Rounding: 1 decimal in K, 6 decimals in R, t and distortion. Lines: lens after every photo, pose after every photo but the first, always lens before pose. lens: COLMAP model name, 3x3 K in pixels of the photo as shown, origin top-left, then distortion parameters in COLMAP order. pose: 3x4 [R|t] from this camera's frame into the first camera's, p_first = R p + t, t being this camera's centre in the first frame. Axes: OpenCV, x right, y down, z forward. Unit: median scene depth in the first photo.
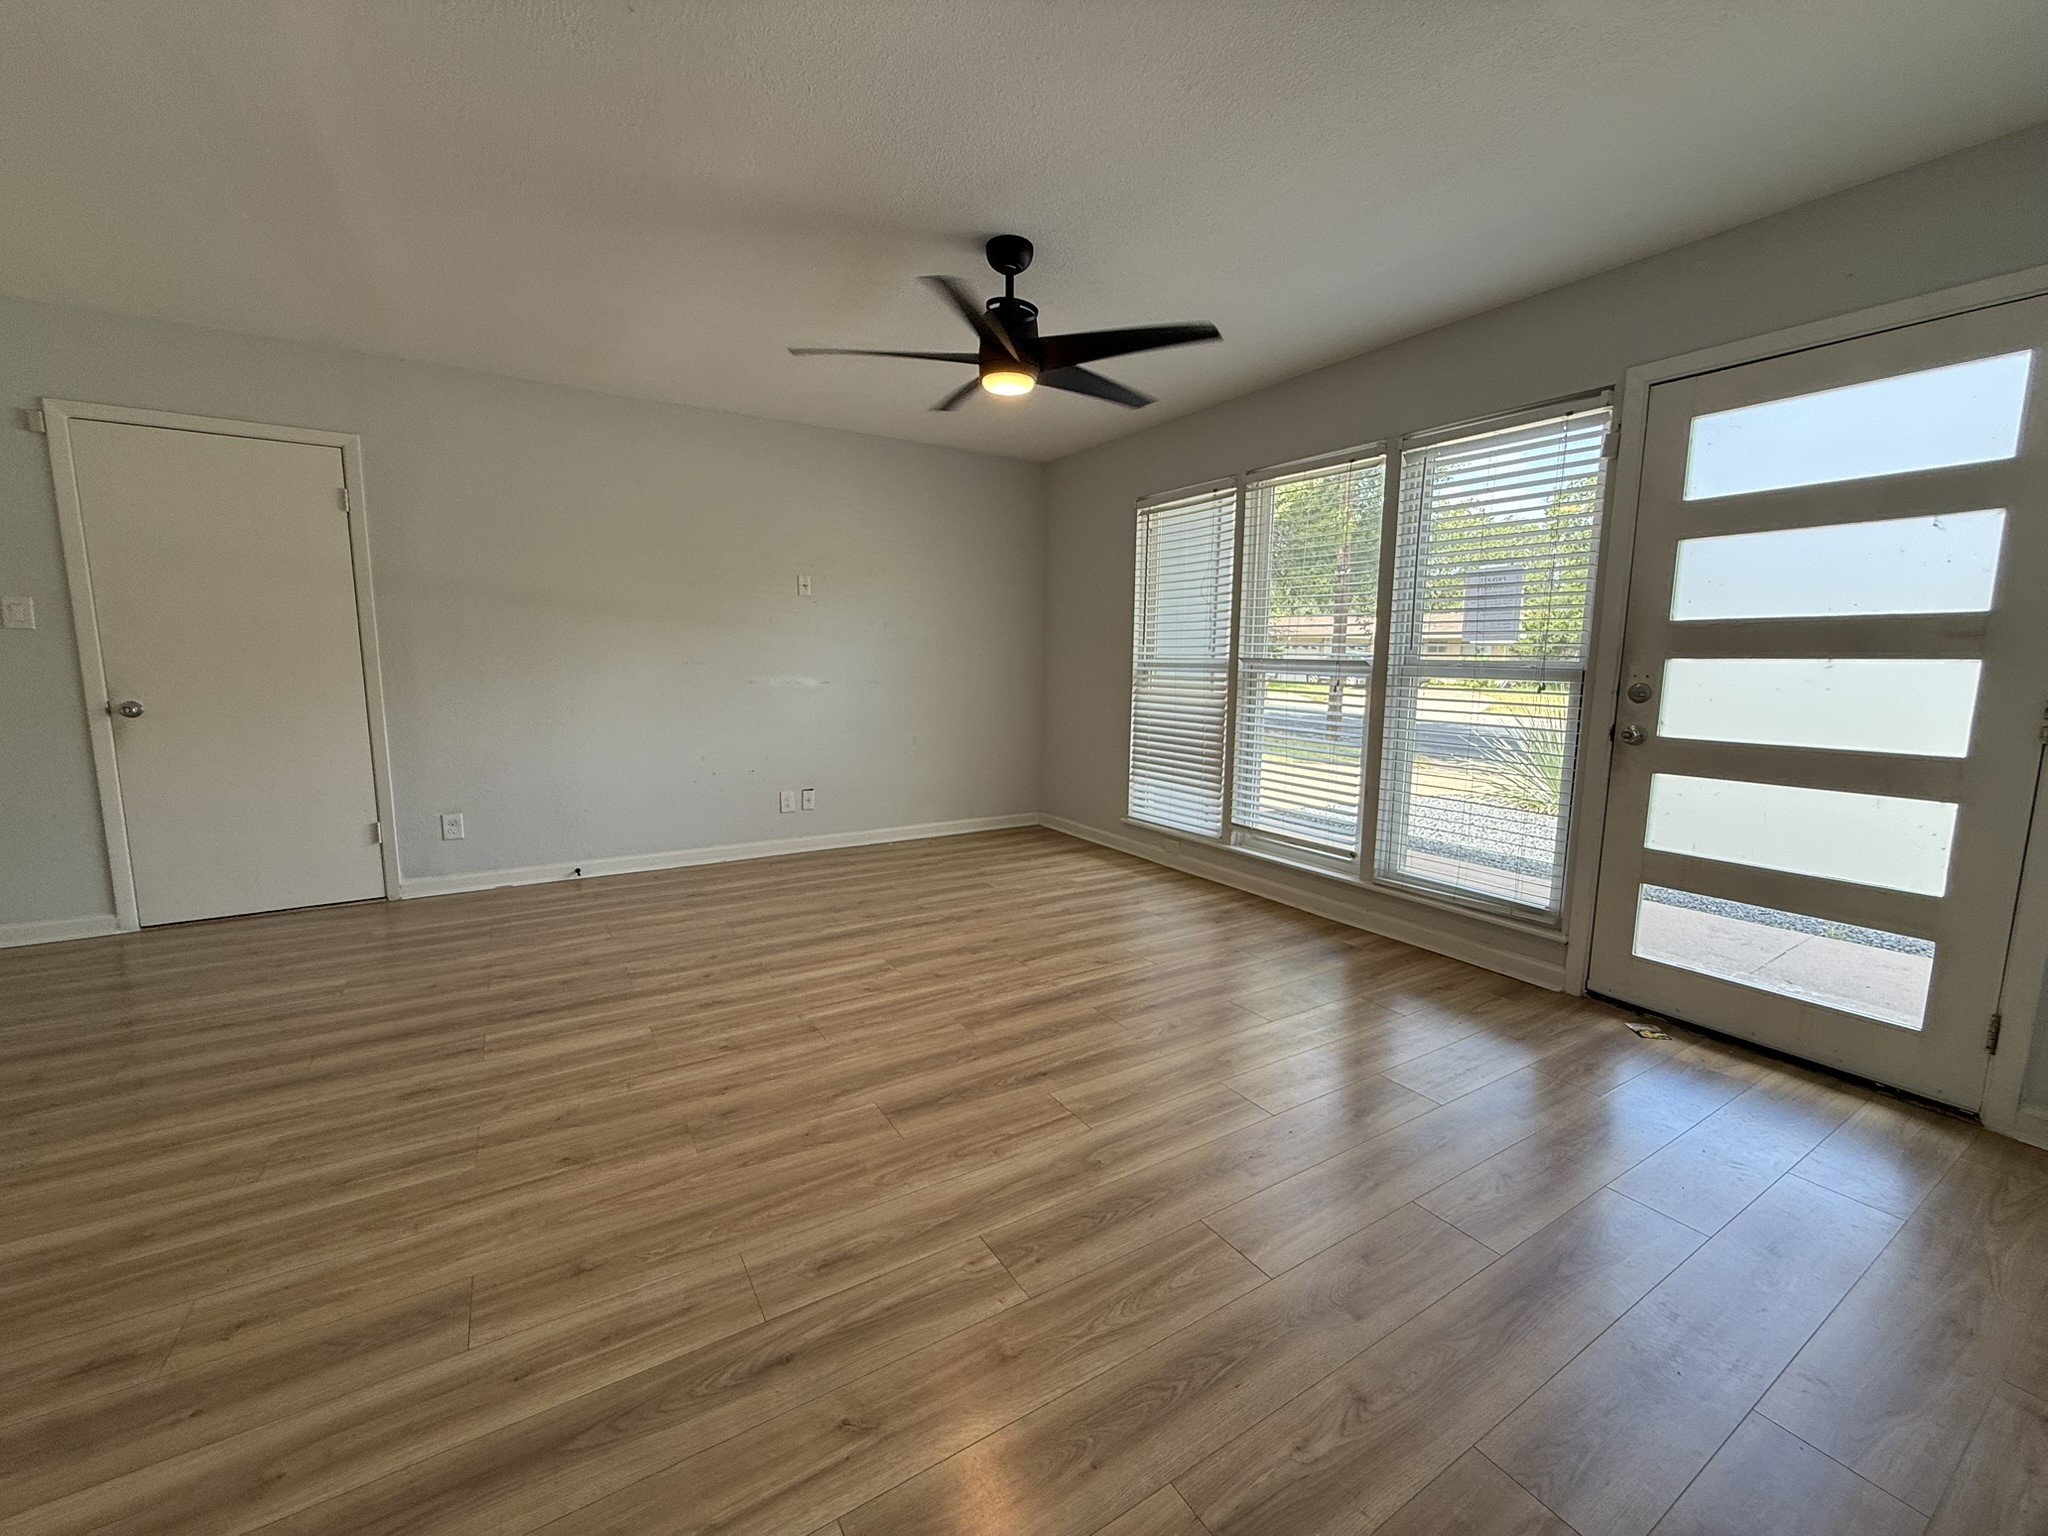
lens RADIAL K [[826.7, 0, 1024.0], [0, 826.7, 768.0], [0, 0, 1]] dist [-0.002044, -0.000081]
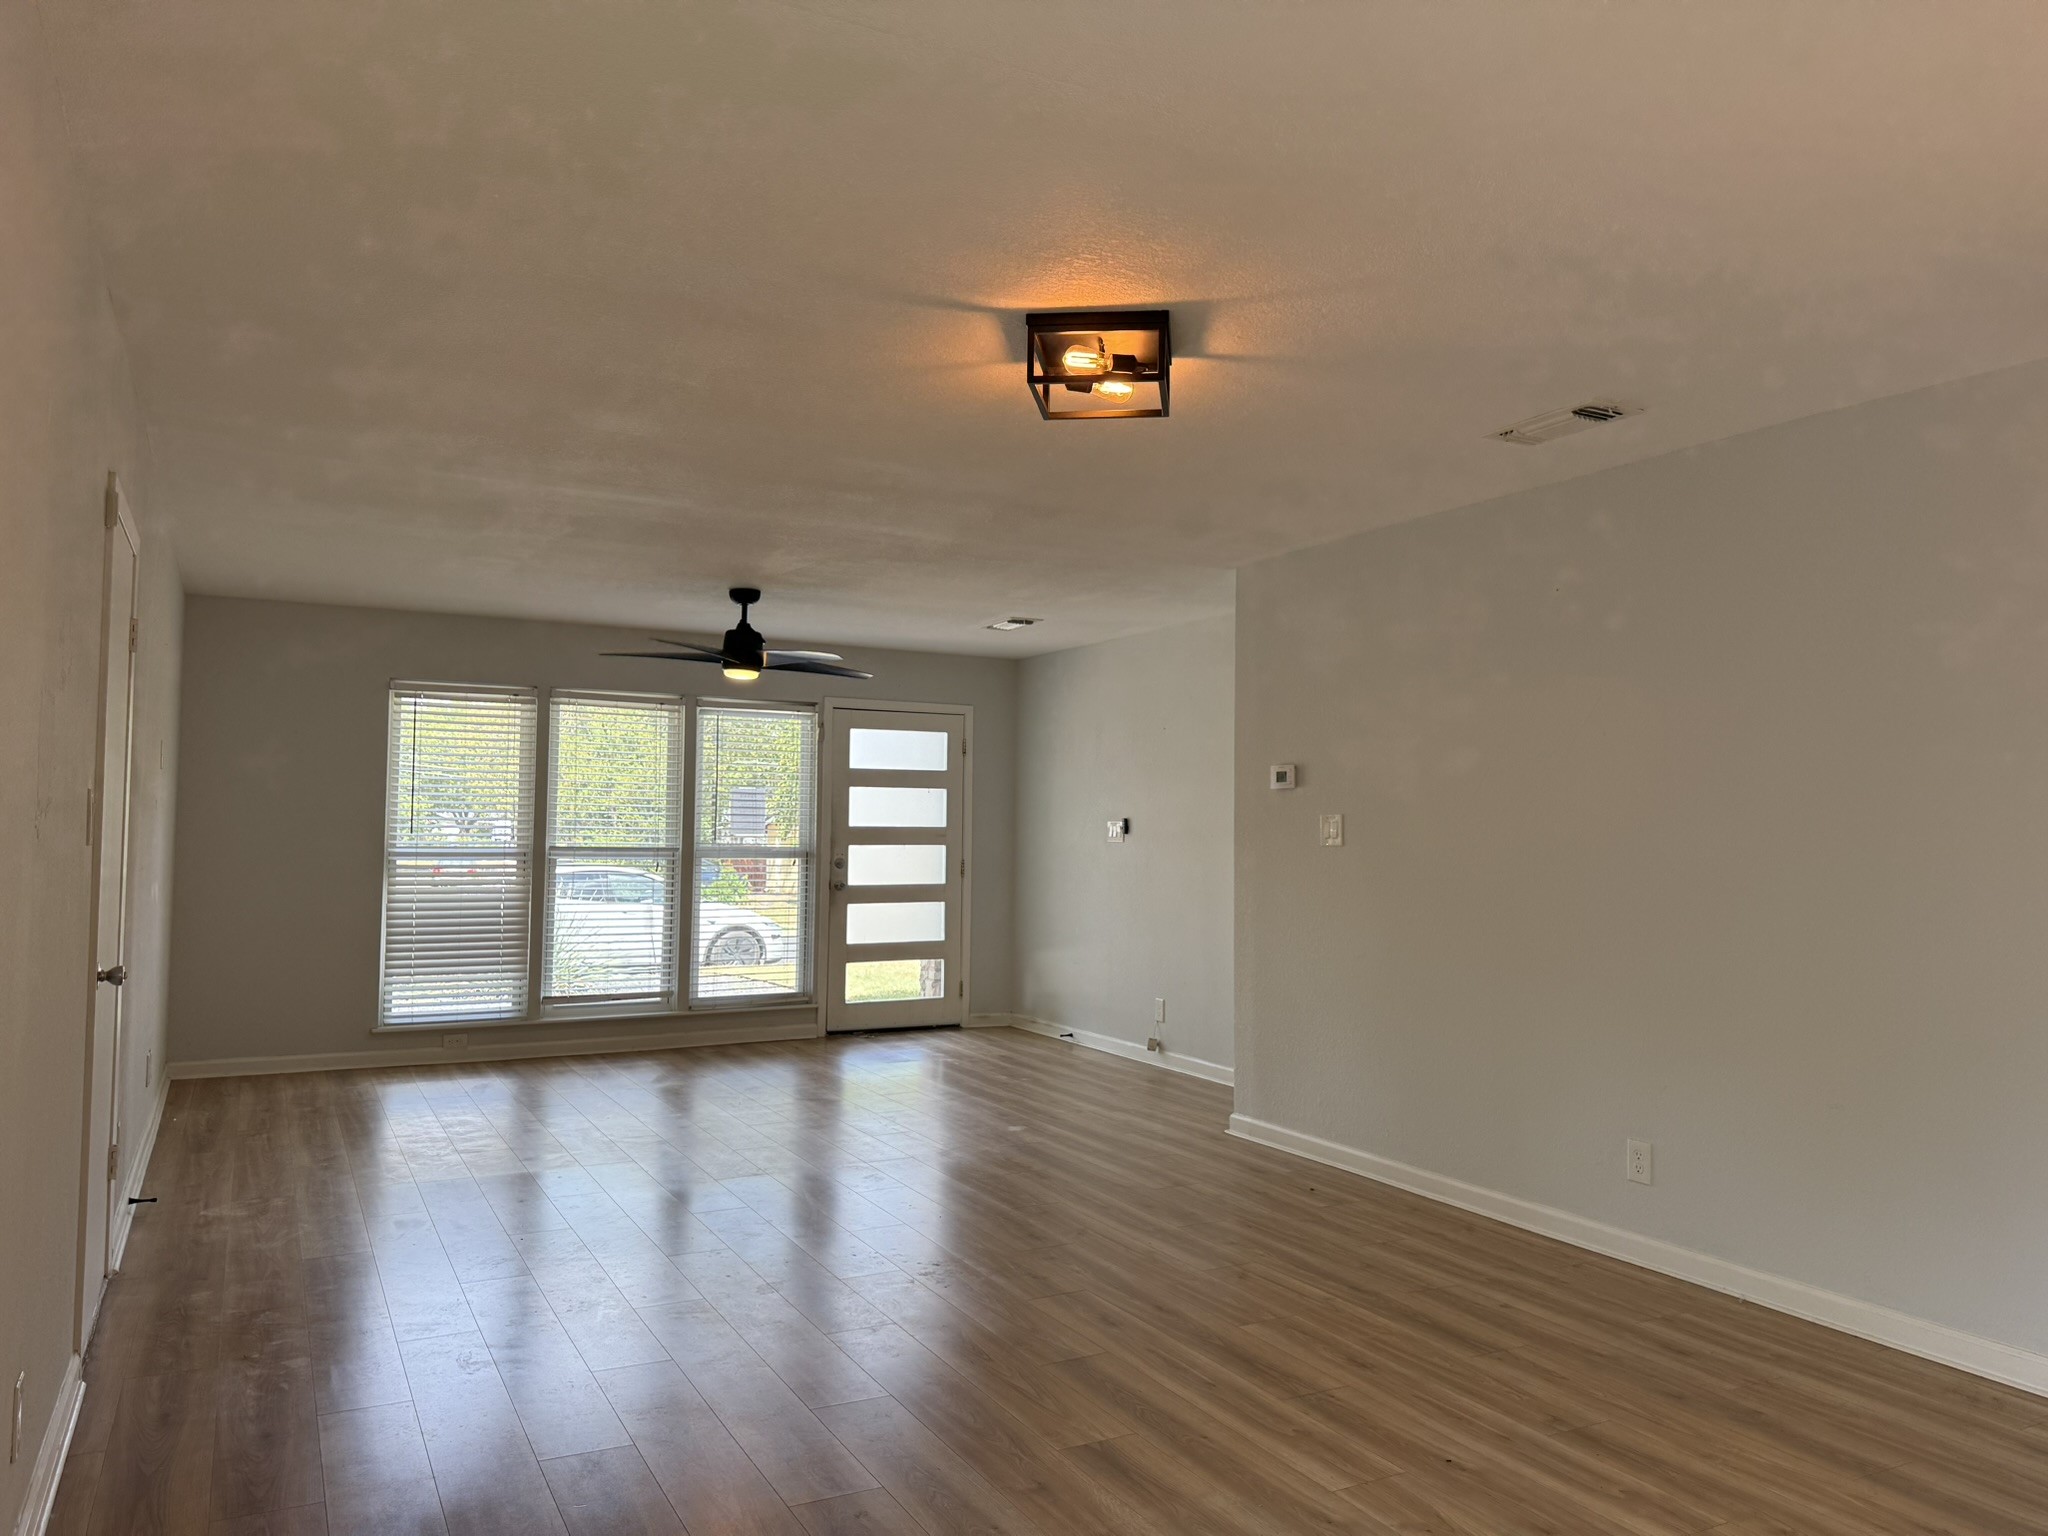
lens RADIAL K [[1449.5, 0, 1043.6], [0, 1449.5, 768.4], [0, 0, 1]] dist [0.137698, -0.205845]
pose [[0.049242, 0.033103, 0.998238, -2.089442], [0.121159, 0.991872, -0.038869, -0.096471], [-0.991411, 0.122860, 0.044831, 0.281767]]
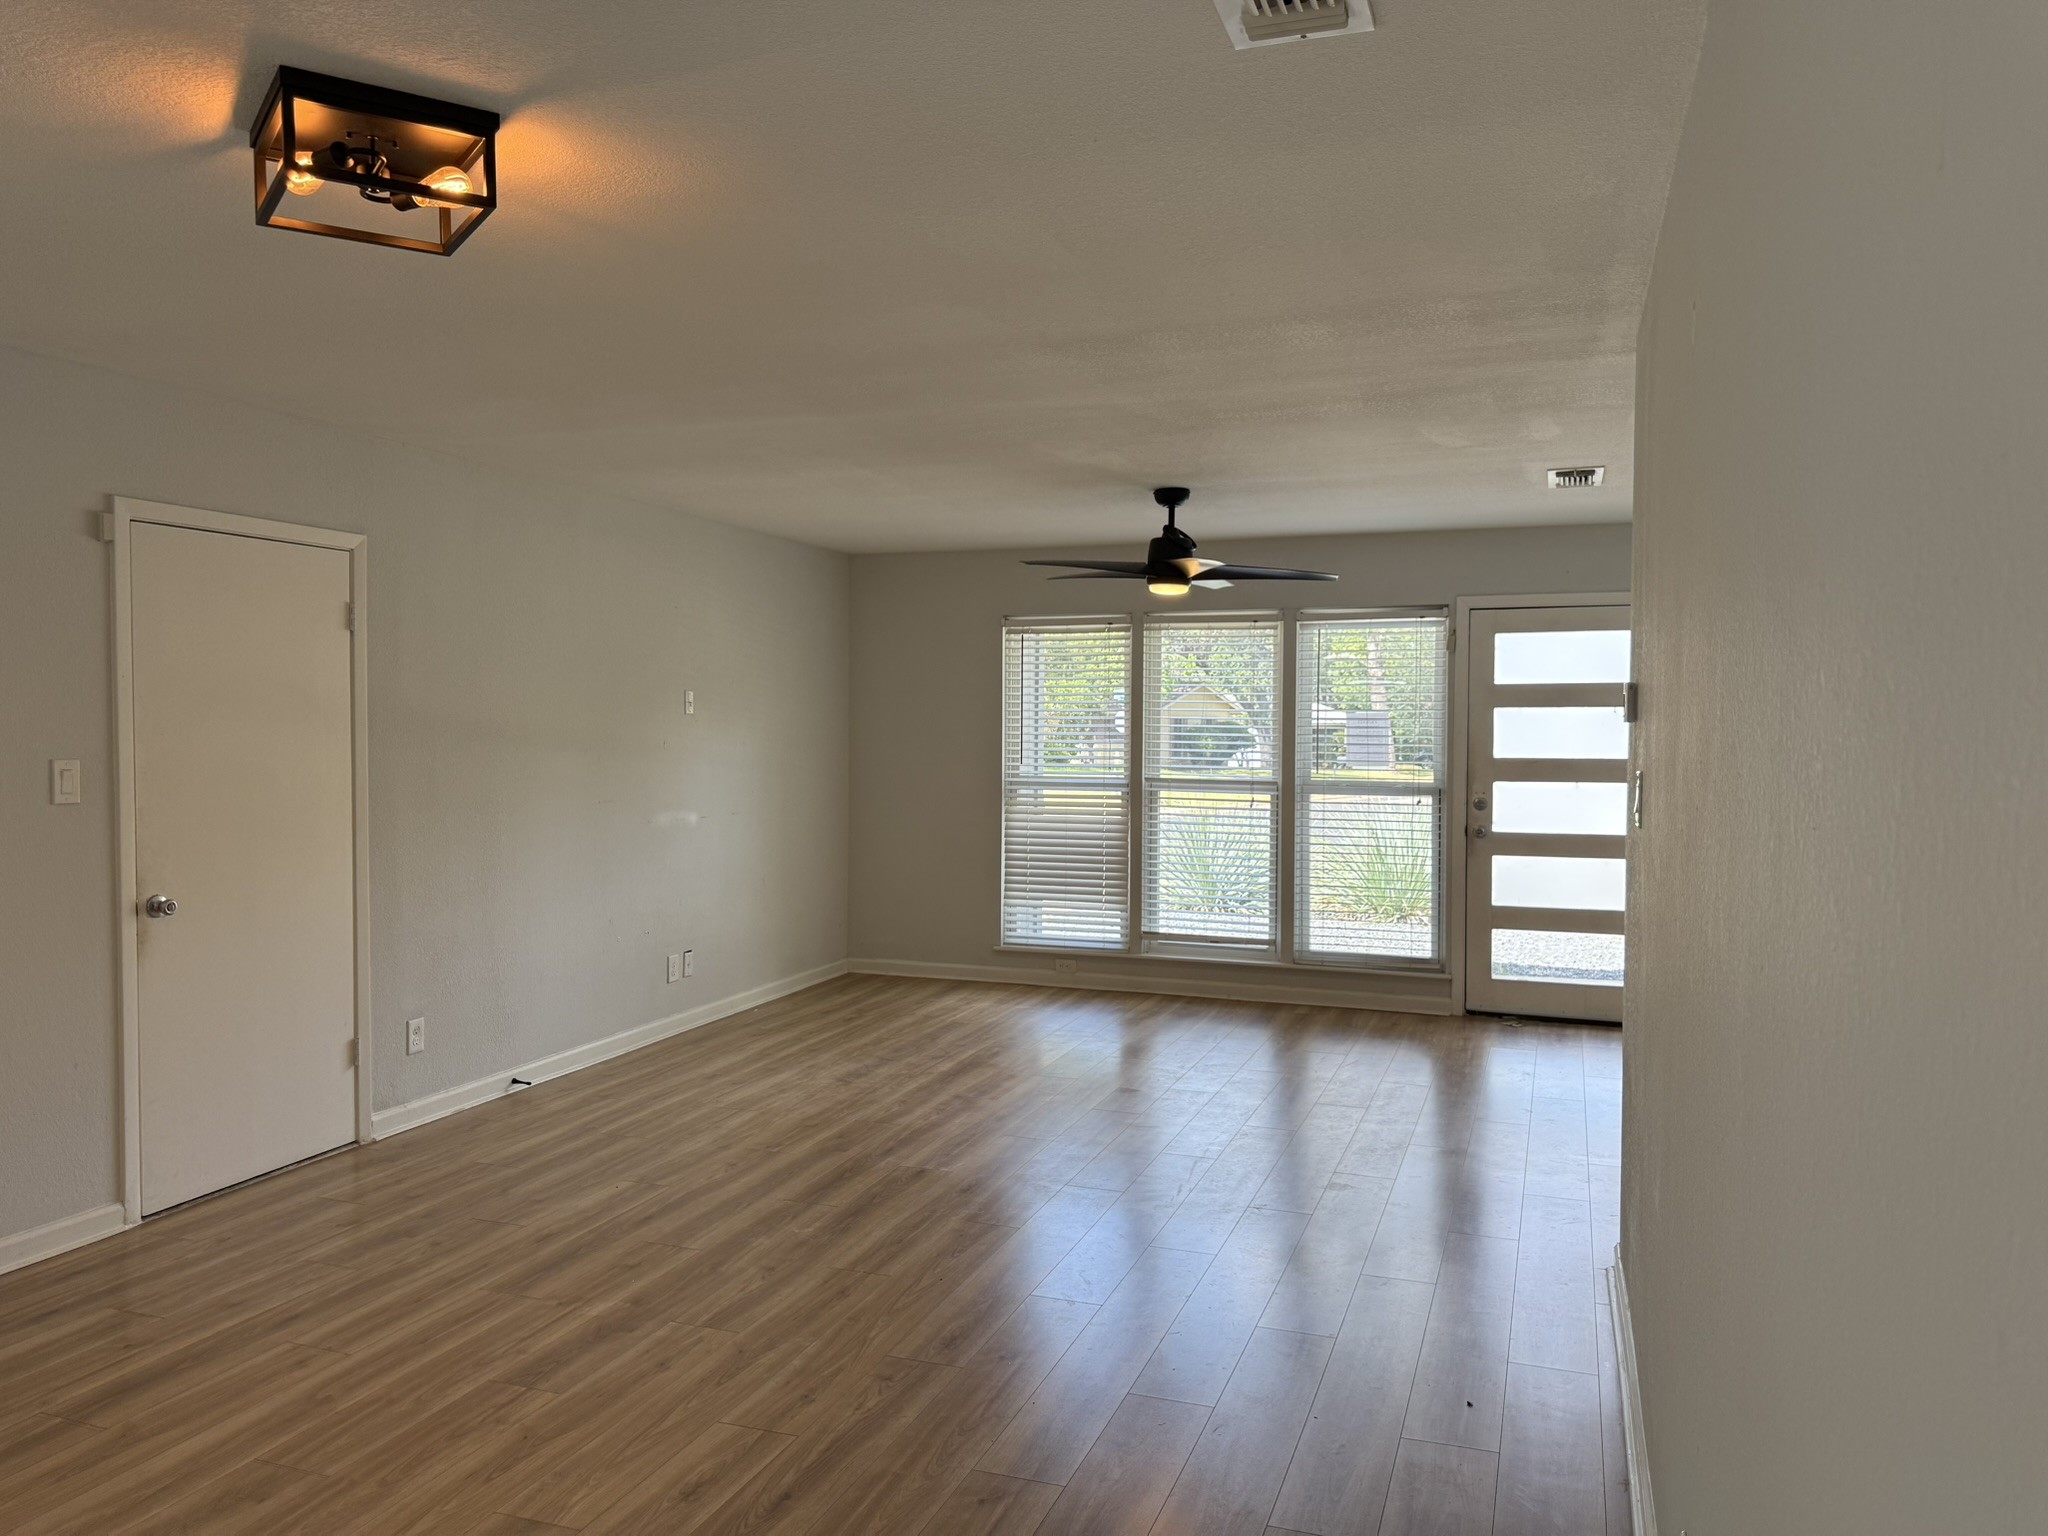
lens RADIAL K [[1449.5, 0, 1043.6], [0, 1449.5, 768.4], [0, 0, 1]] dist [0.137698, -0.205845]
pose [[0.780662, -0.026828, 0.624378, -1.265870], [0.087216, 0.993978, -0.066338, -0.037186], [-0.618838, 0.106244, 0.778300, -0.497215]]
